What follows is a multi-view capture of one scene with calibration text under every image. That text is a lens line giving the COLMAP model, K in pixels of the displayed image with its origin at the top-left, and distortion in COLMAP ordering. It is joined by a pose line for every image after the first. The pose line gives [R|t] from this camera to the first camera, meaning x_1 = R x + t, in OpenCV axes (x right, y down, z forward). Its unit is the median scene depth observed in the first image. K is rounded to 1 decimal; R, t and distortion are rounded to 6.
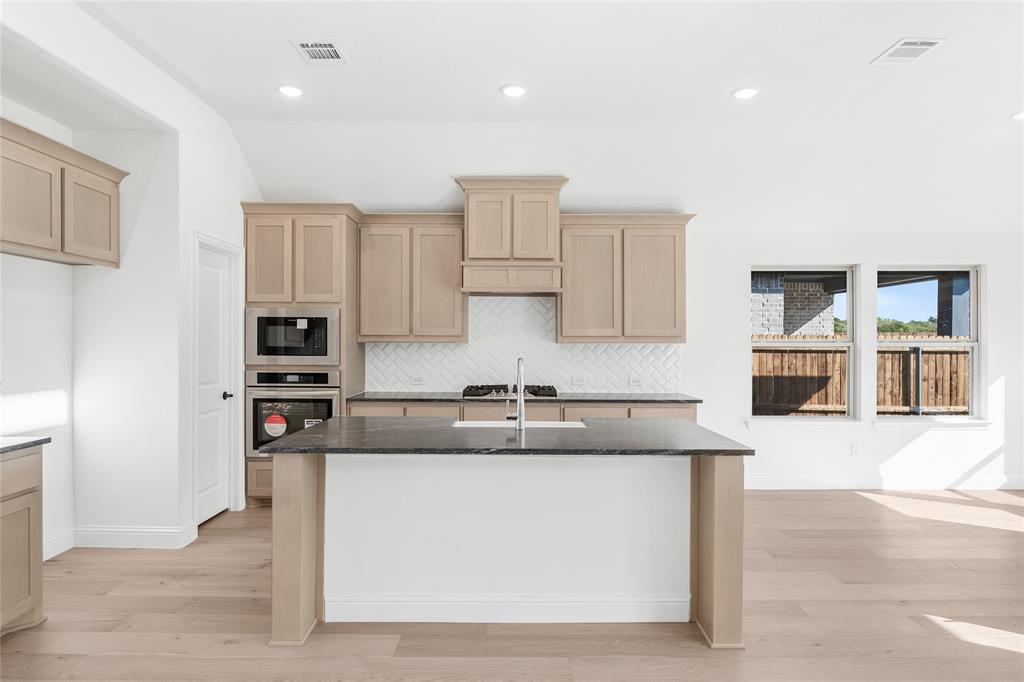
lens RADIAL K [[580.1, 0, 512.0], [0, 580.1, 343.1], [0, 0, 1]] dist [-0.000959, -0.005463]
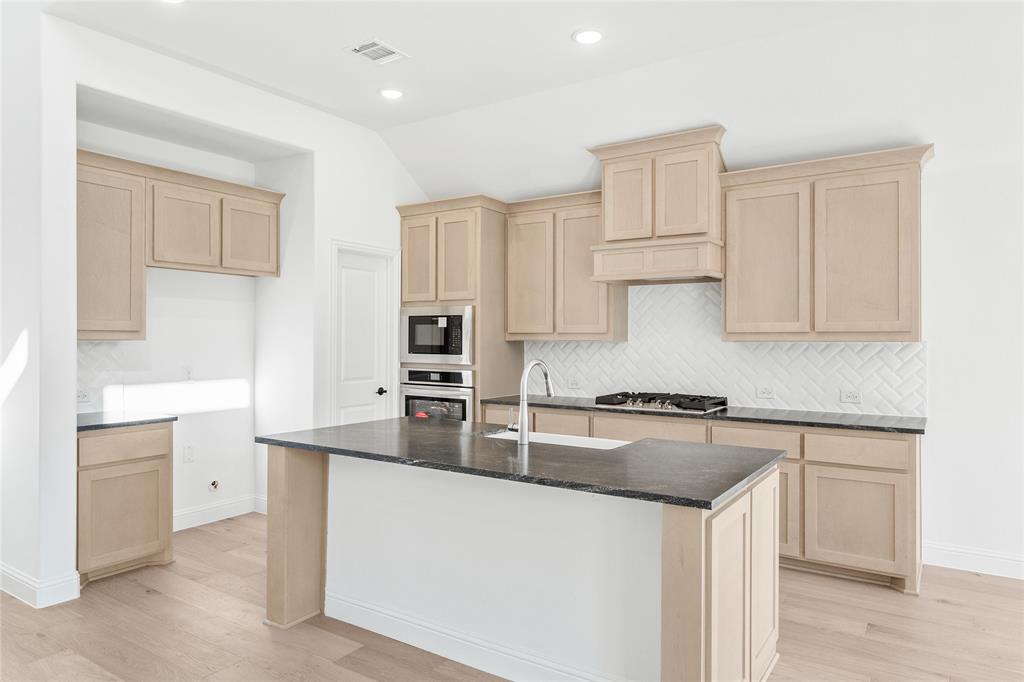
lens RADIAL K [[655.8, 0, 511.4], [0, 655.8, 336.7], [0, 0, 1]] dist [-0.009624, 0.003457]
pose [[0.829192, -0.004312, -0.558947, 0.357861], [-0.001376, 0.999951, -0.009755, 0.002400], [0.558962, 0.008858, 0.829146, 0.137280]]
